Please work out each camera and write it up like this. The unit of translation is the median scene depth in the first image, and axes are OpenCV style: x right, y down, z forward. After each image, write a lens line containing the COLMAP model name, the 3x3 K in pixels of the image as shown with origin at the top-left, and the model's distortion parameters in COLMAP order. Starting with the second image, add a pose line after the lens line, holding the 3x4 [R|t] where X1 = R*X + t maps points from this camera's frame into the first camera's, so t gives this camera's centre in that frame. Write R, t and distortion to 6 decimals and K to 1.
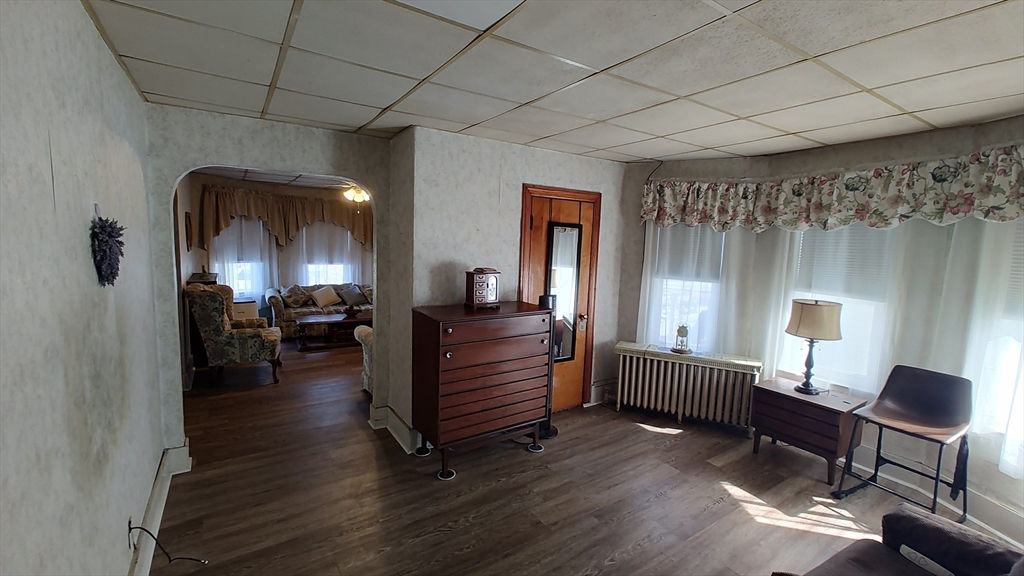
lens RADIAL K [[423.8, 0, 516.4], [0, 423.8, 291.3], [0, 0, 1]] dist [-0.001291, 0.003258]
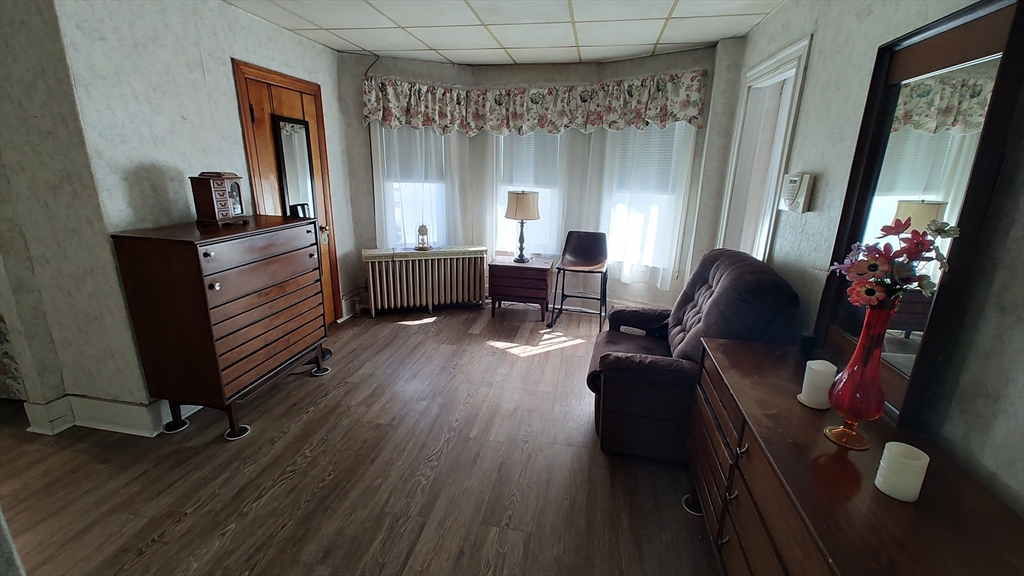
lens RADIAL K [[423.8, 0, 518.2], [0, 423.8, 287.4], [0, 0, 1]] dist [-0.001291, 0.003258]
pose [[0.700235, -0.210543, 0.682160, -0.253517], [0.080469, 0.972711, 0.217618, 0.024577], [-0.709363, -0.097491, 0.698069, 0.067169]]
